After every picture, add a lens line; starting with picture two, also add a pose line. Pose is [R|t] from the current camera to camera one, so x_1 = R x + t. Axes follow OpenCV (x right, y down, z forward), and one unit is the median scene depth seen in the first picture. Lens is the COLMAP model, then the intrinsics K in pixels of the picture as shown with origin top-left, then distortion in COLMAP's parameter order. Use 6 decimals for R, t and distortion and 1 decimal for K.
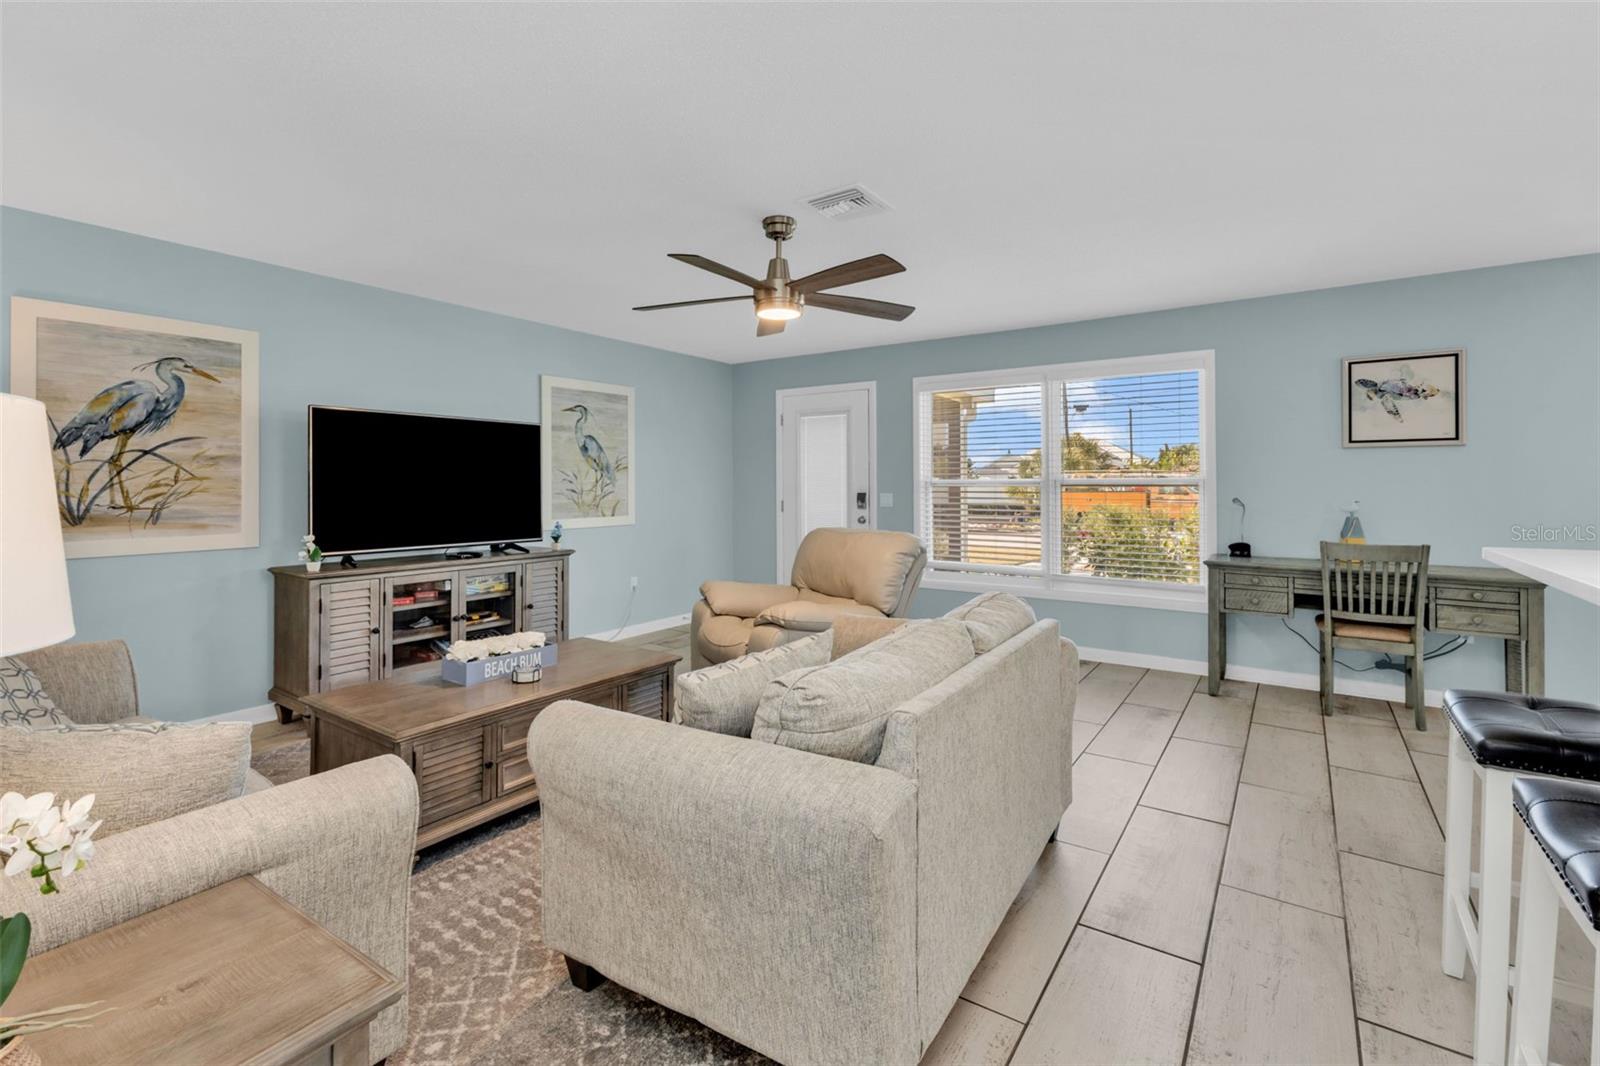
lens RADIAL K [[710.2, 0, 786.3], [0, 710.2, 477.9], [0, 0, 1]] dist [0.005328, -0.000352]
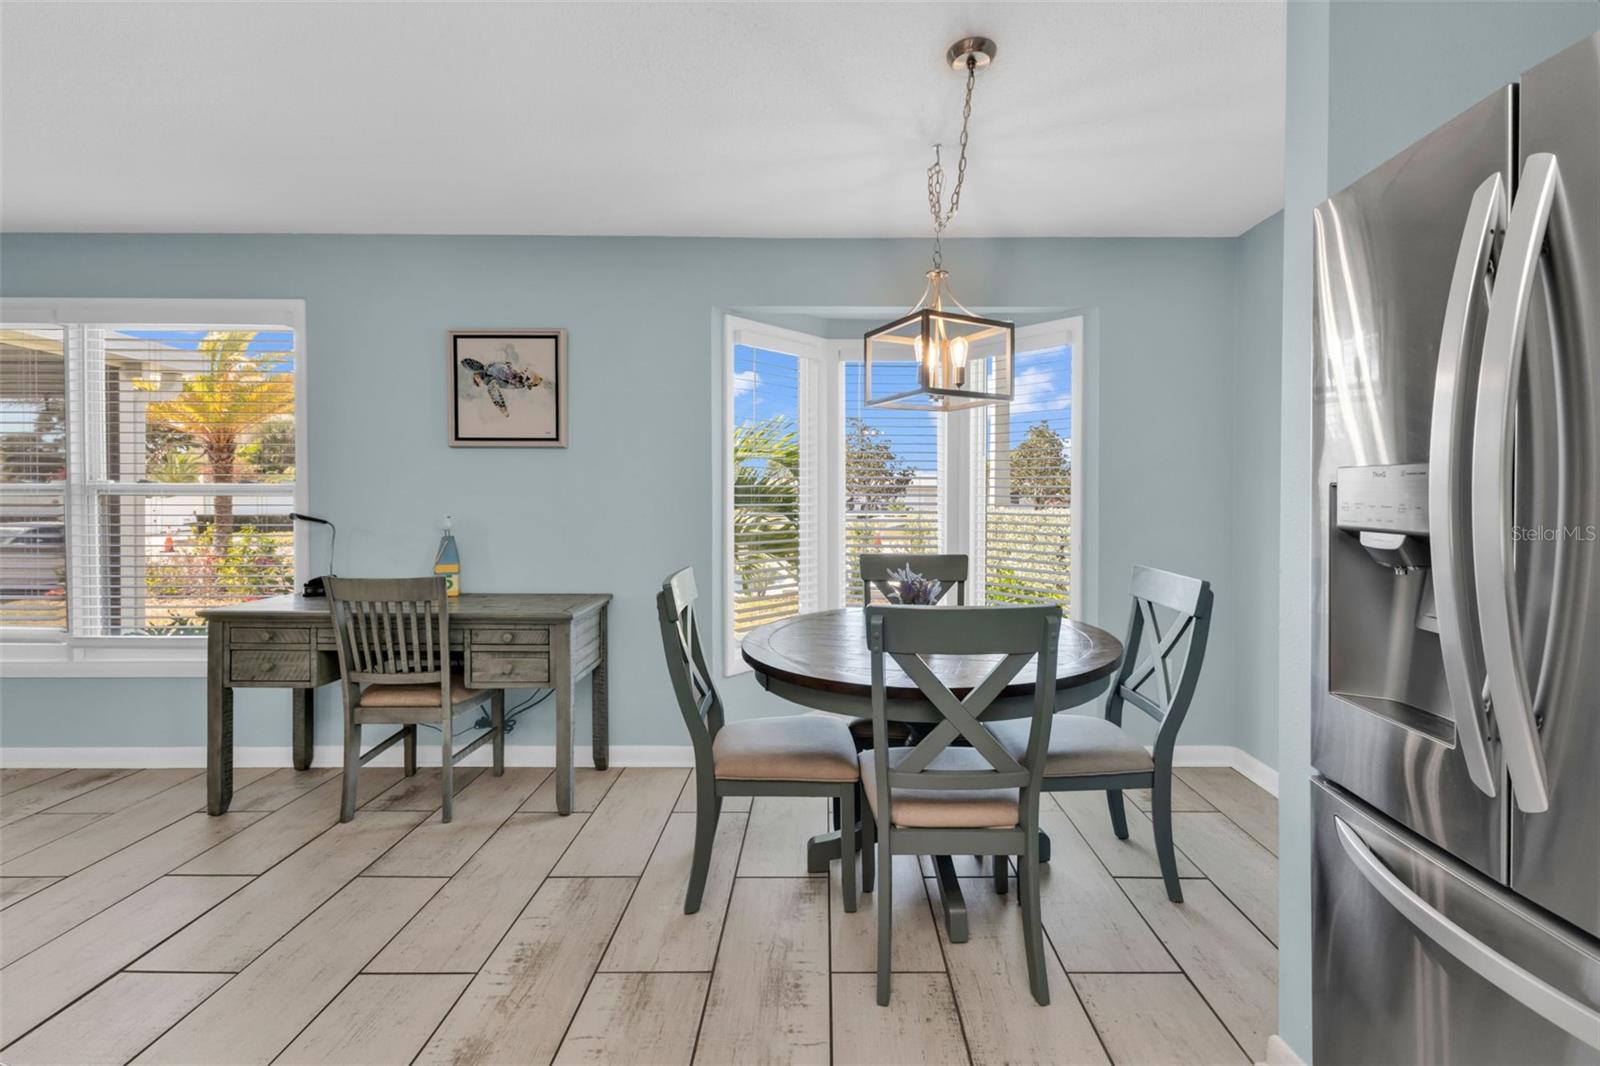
lens RADIAL K [[710.2, 0, 827.8], [0, 710.2, 498.8], [0, 0, 1]] dist [0.005328, -0.000352]
pose [[0.814040, 0.003518, 0.580798, 0.698114], [-0.012654, 0.999852, 0.011679, -0.000099], [-0.580671, -0.016857, 0.813964, 0.145262]]
